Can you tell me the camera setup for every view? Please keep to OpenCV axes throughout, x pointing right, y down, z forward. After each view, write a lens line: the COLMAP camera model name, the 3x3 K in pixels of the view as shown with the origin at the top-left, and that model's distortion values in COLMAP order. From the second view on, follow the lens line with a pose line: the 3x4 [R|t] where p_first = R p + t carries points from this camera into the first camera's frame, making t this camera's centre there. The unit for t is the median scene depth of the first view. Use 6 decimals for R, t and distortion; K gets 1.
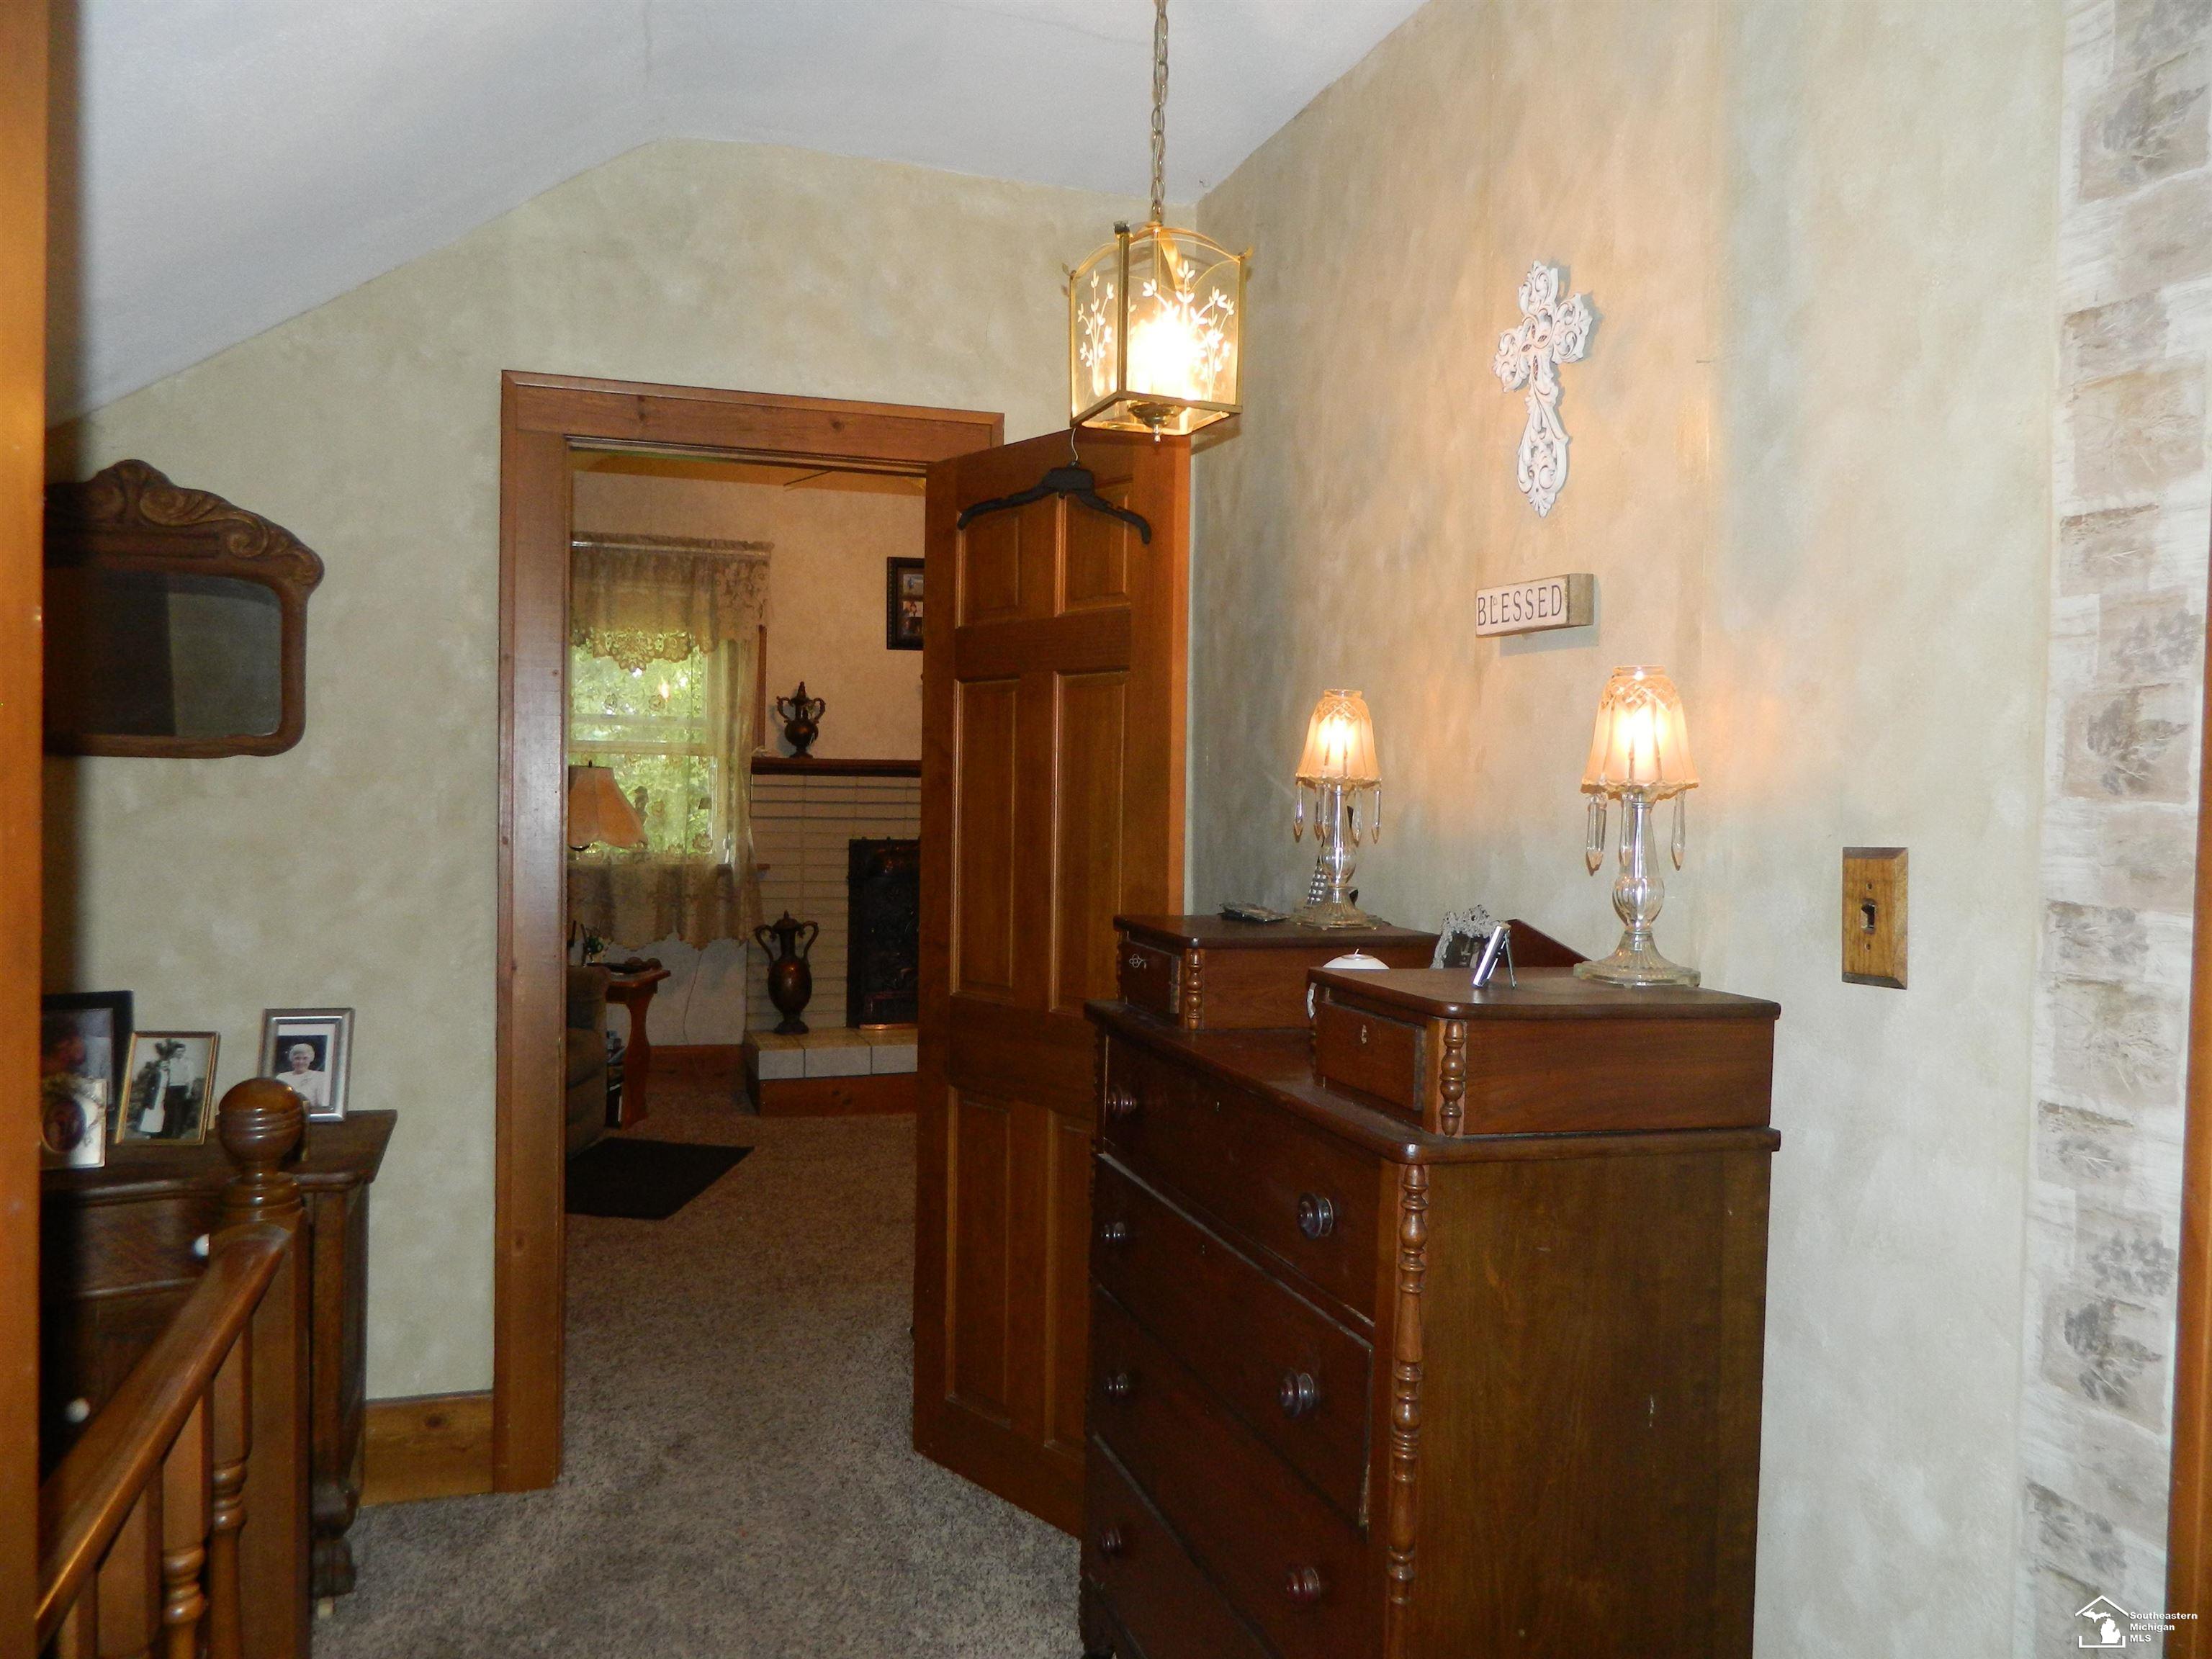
lens RADIAL K [[1644.6, 0, 1105.9], [0, 1644.6, 828.9], [0, 0, 1]] dist [0.006282, -0.008605]
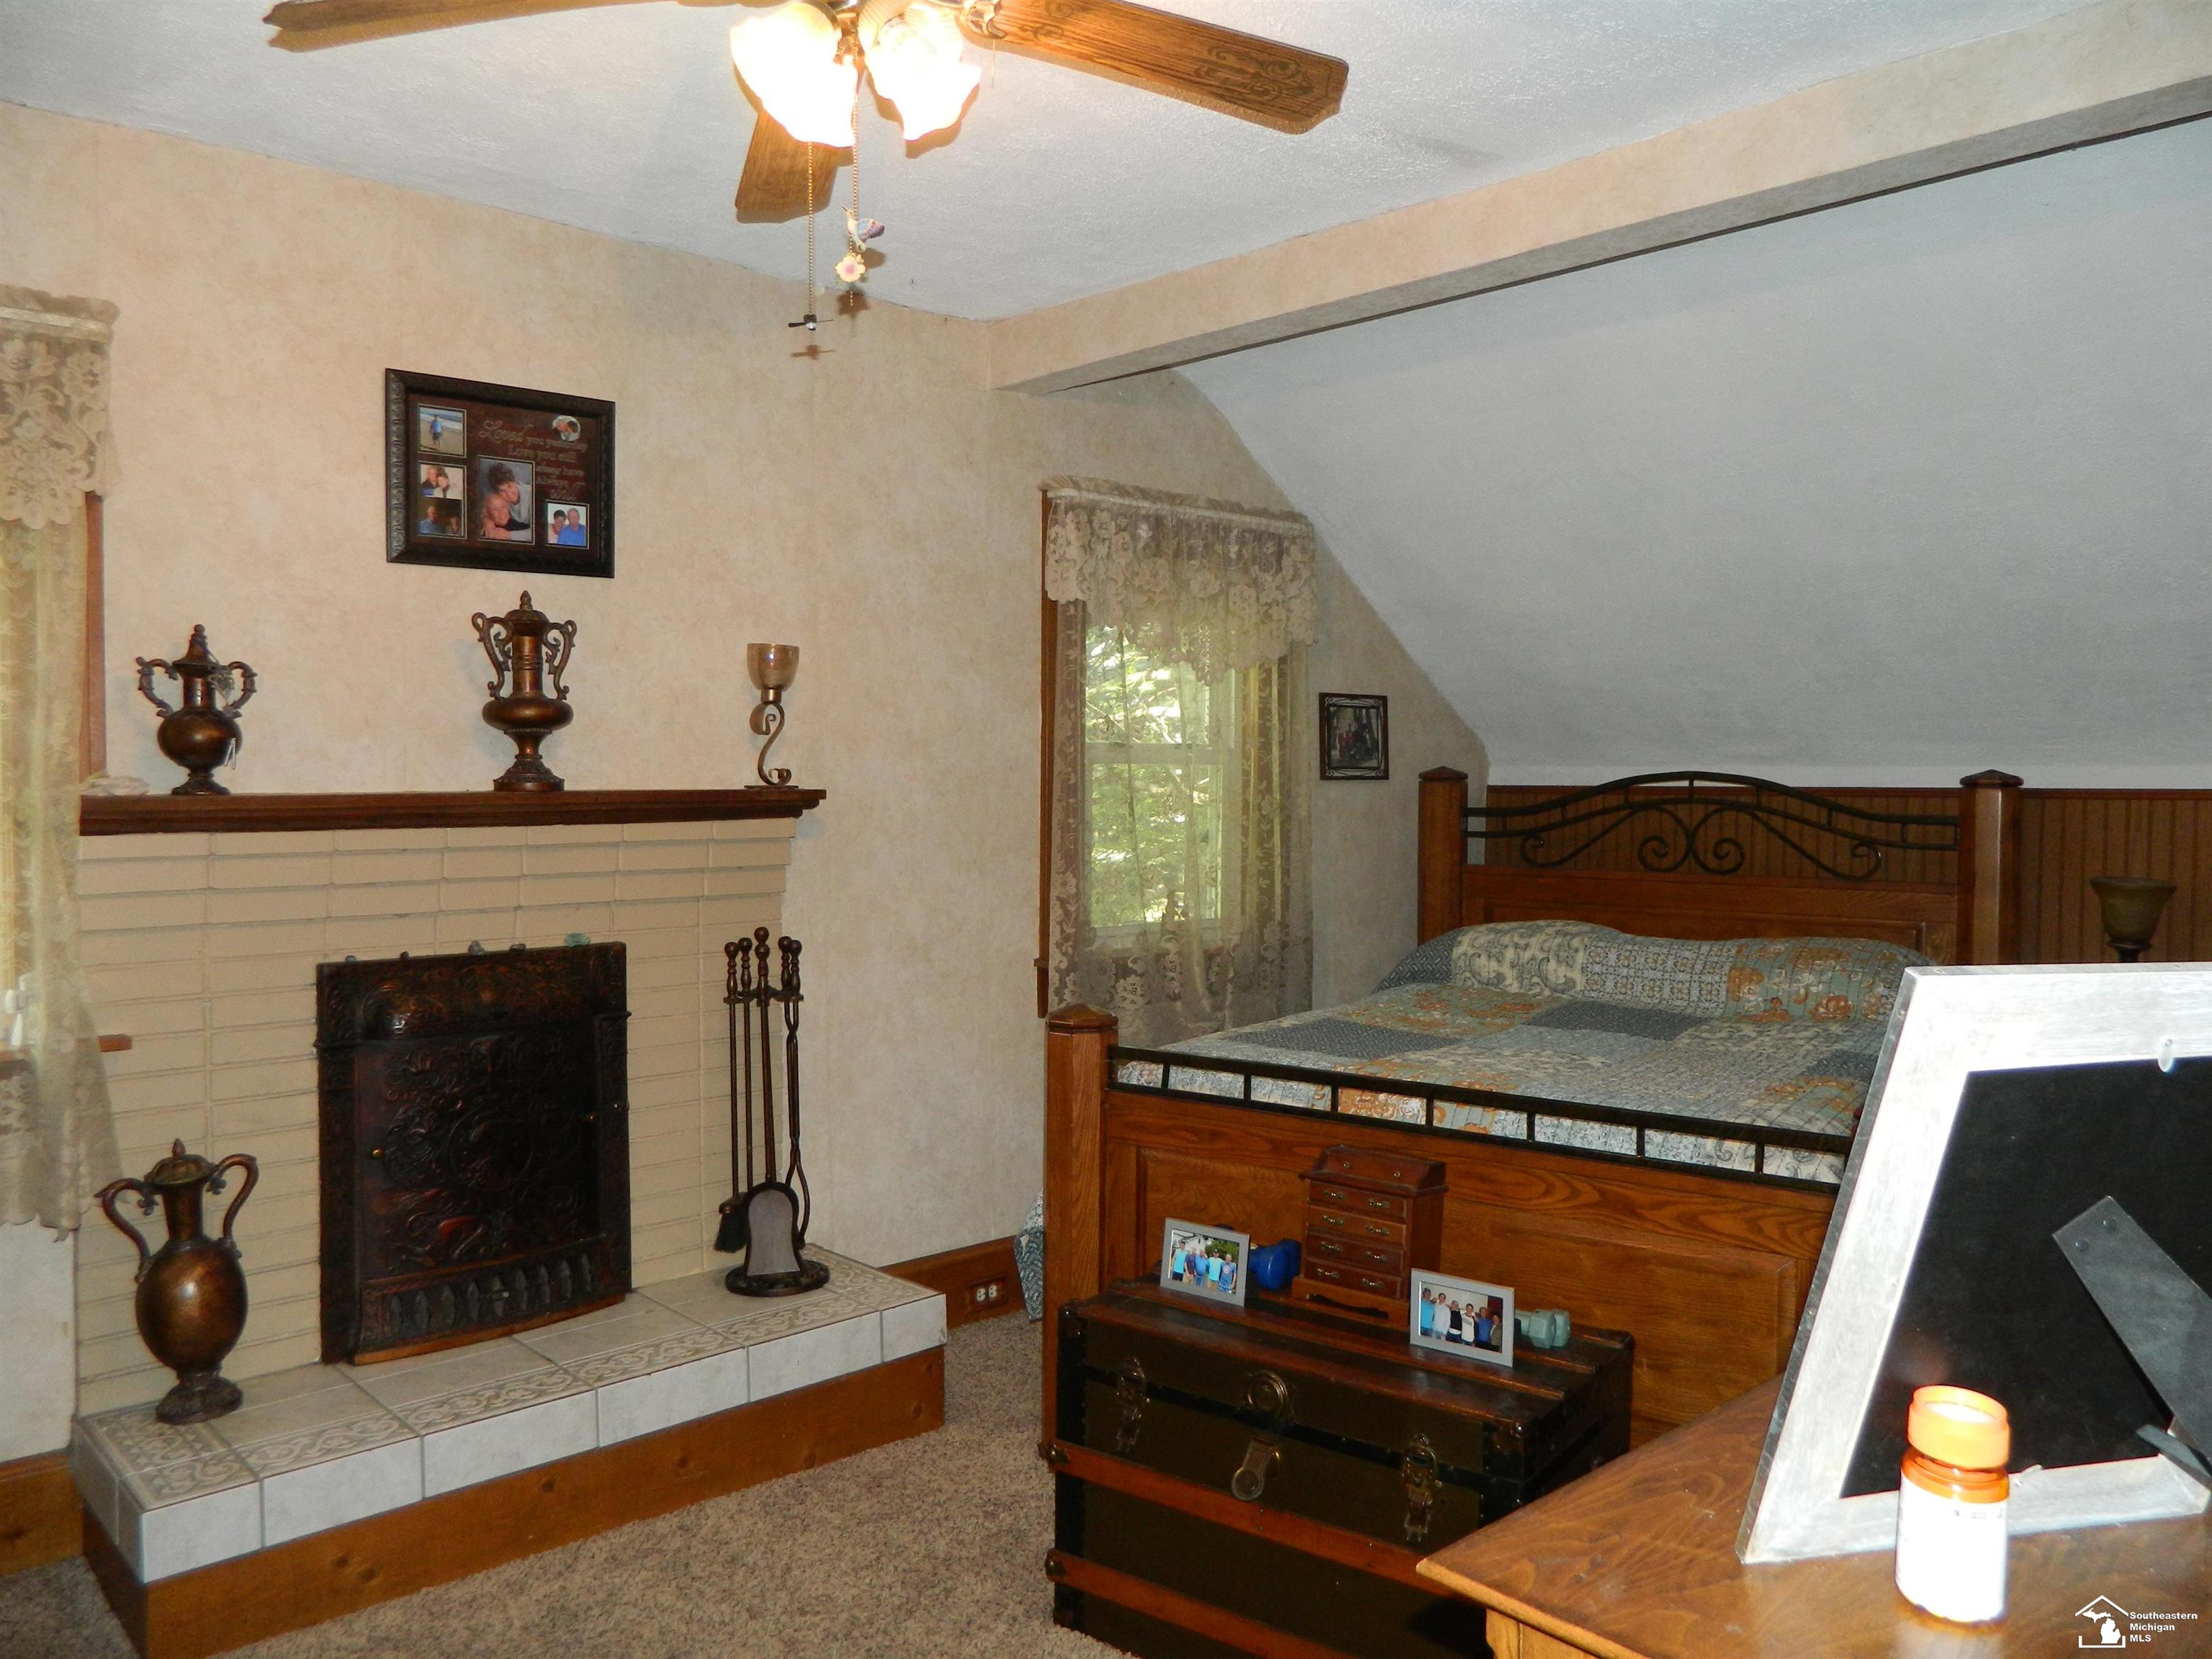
lens RADIAL K [[1644.6, 0, 1106.1], [0, 1644.6, 823.3], [0, 0, 1]] dist [0.006282, -0.008605]
pose [[0.917911, -0.035927, 0.395156, -0.136350], [0.039848, 0.999204, -0.001718, -0.024774], [-0.394780, 0.017323, 0.918612, 0.489454]]
